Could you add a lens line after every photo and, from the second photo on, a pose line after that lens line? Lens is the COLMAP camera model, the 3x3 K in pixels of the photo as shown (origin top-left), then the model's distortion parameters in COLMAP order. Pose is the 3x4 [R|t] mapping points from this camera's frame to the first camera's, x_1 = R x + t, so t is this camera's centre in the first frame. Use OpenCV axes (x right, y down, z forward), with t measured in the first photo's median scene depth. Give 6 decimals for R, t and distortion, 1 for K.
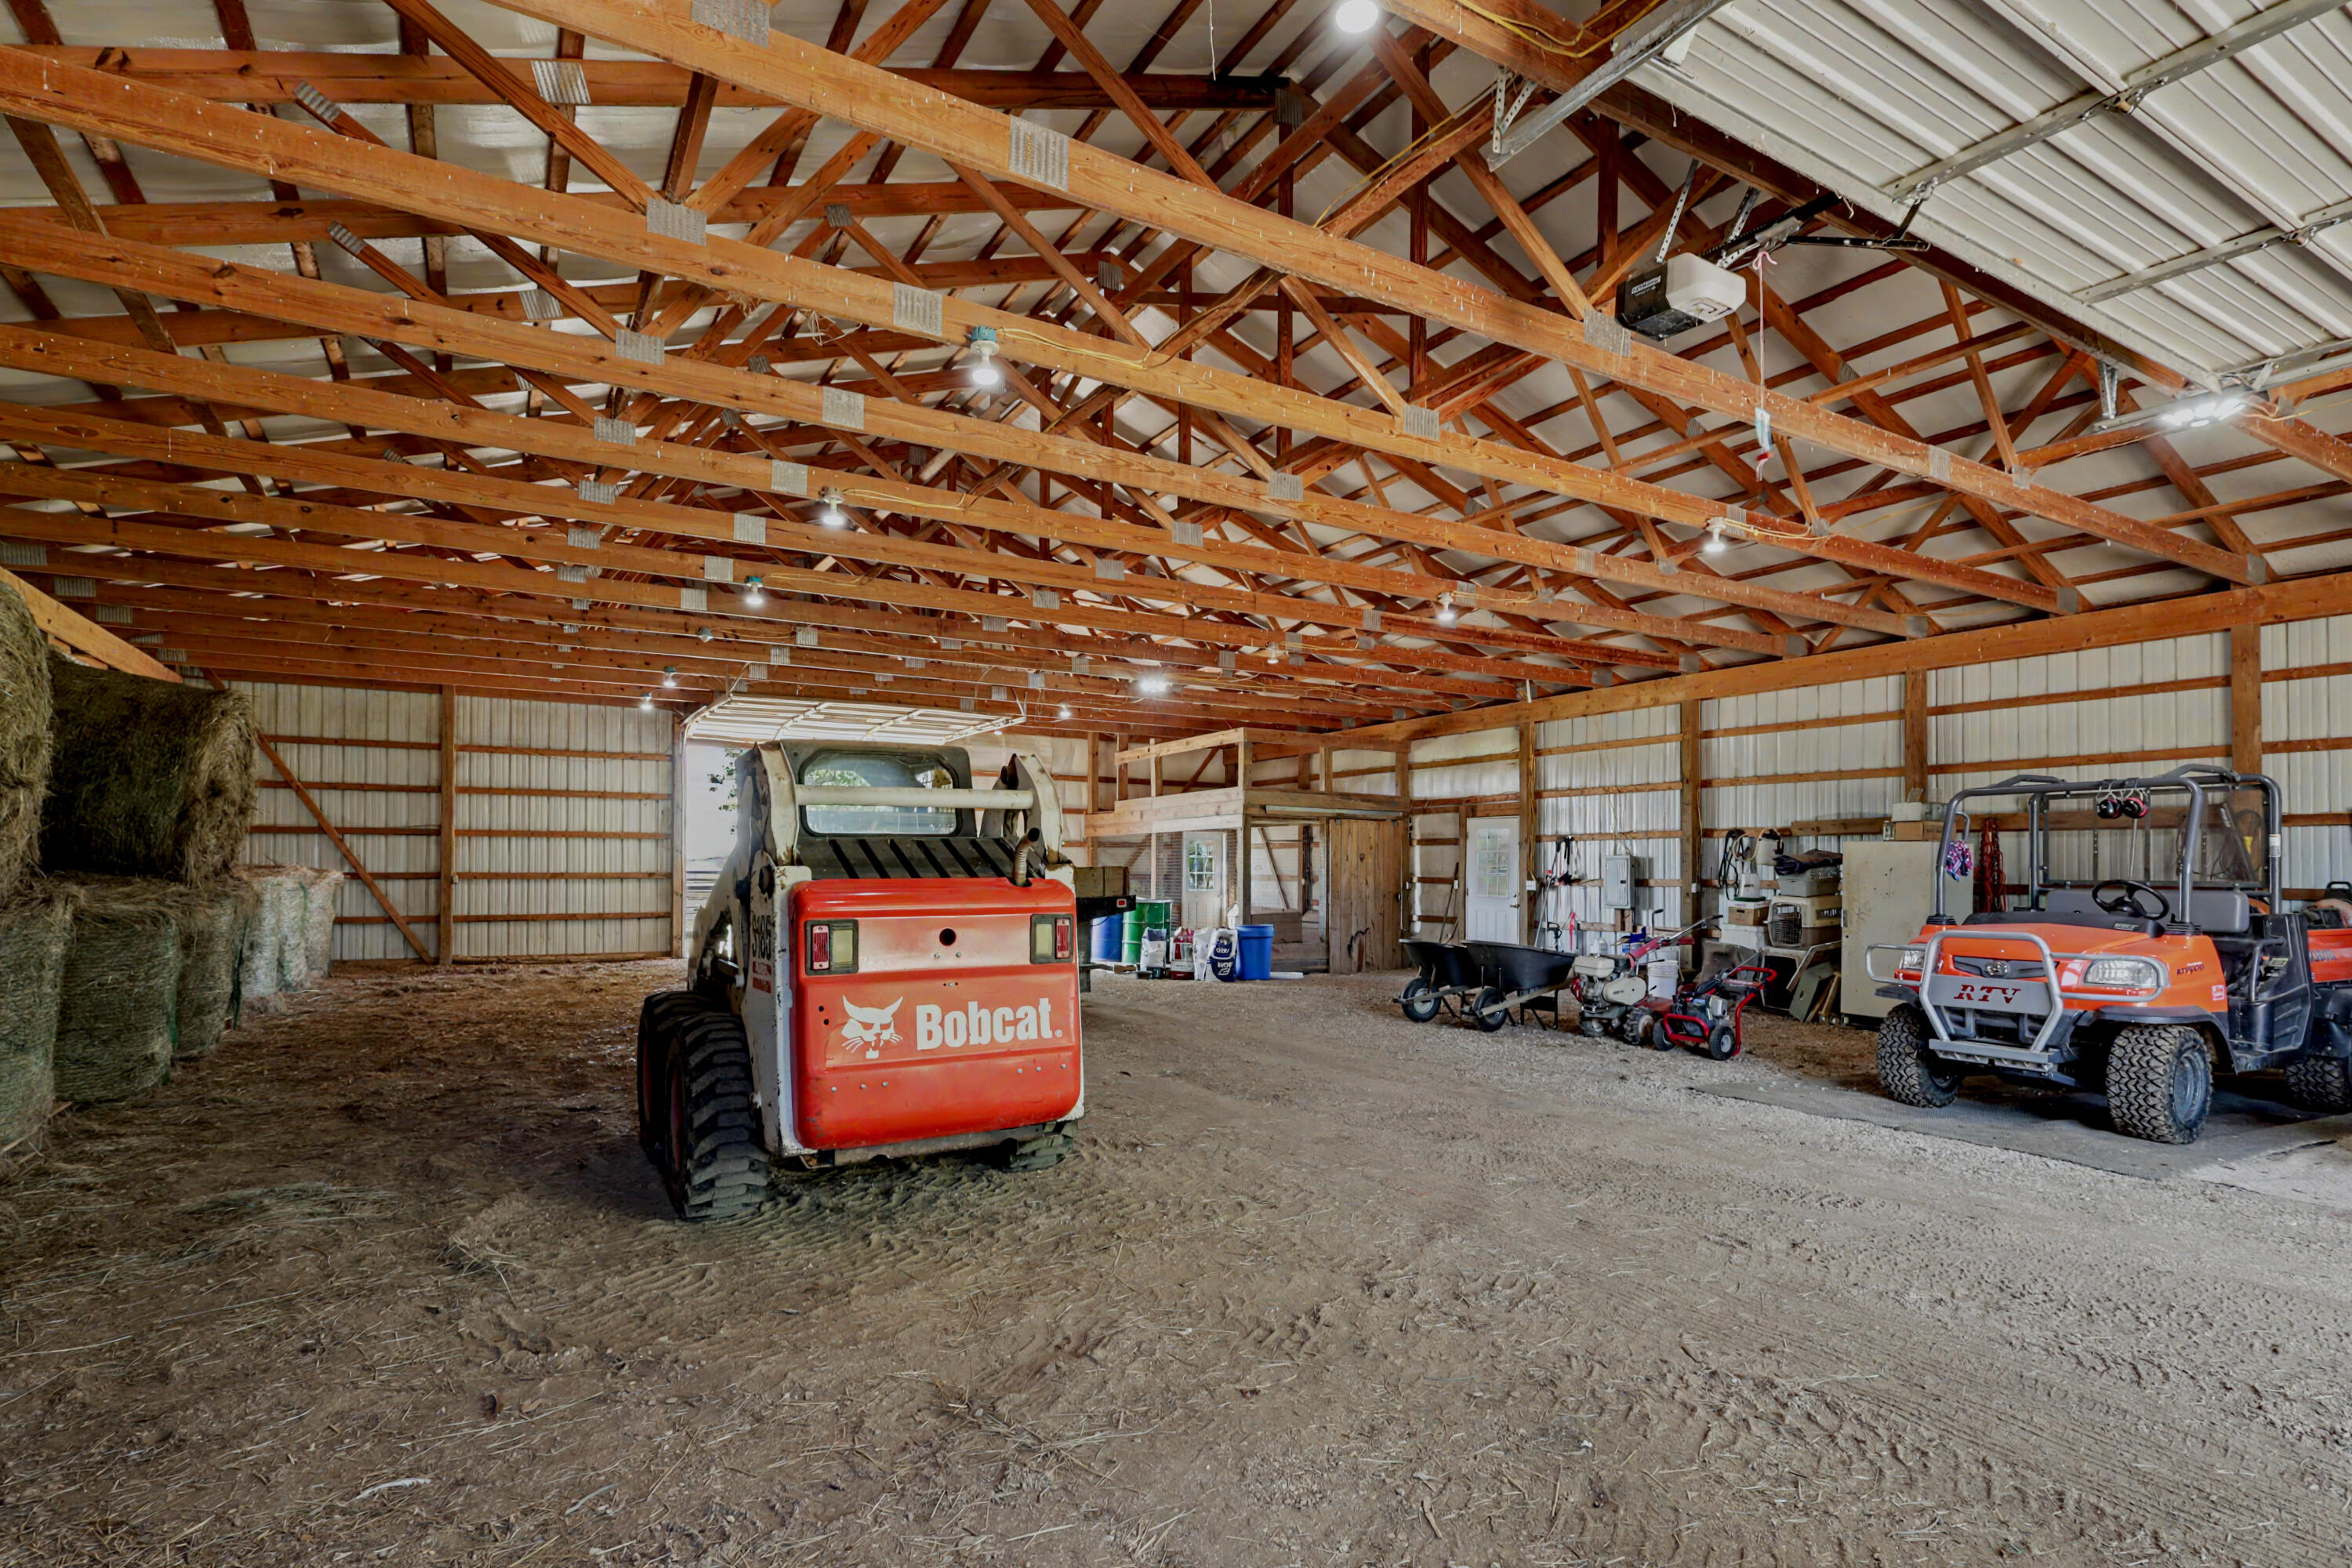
lens RADIAL K [[1156.9, 0, 1174.6], [0, 1156.9, 860.4], [0, 0, 1]] dist [0.000376, 0.000021]
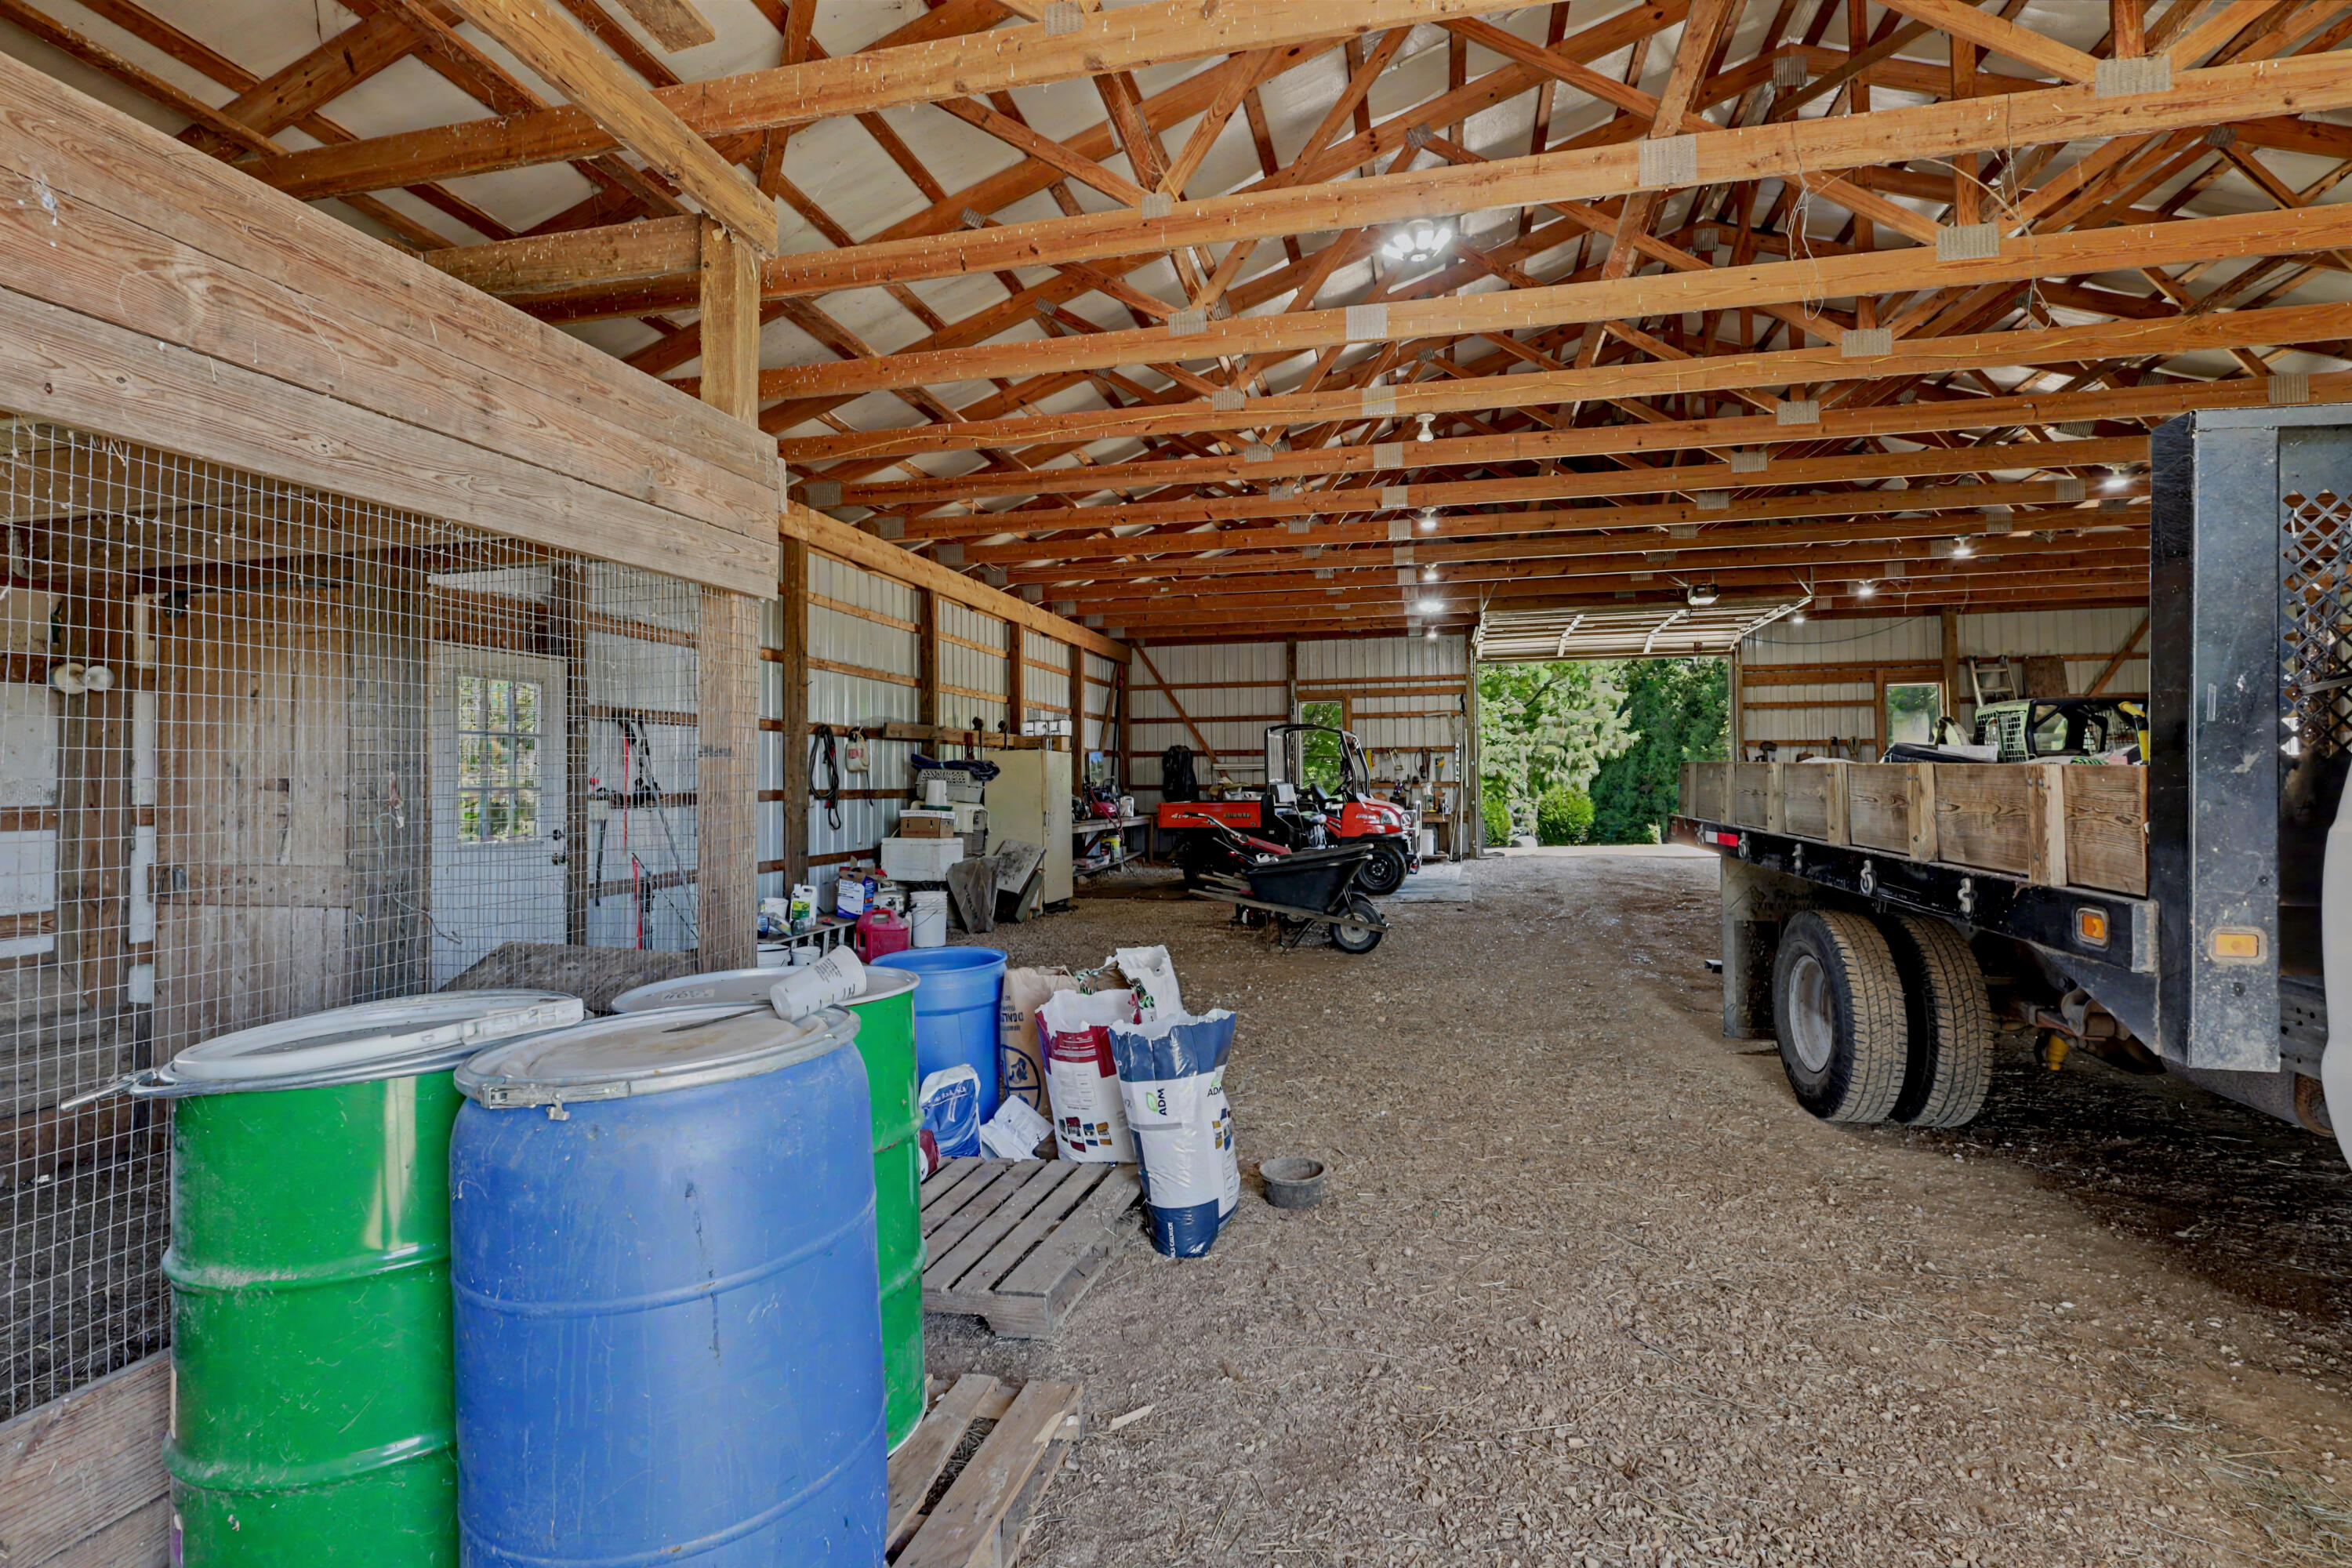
lens RADIAL K [[1160.1, 0, 1176.0], [0, 1160.1, 784.0], [0, 0, 1]] dist [-0.000631, -0.000112]
pose [[0.715344, -0.010750, -0.698690, 0.208400], [0.013760, 0.999904, -0.001297, 0.007267], [0.698637, -0.008687, 0.715423, 0.109453]]
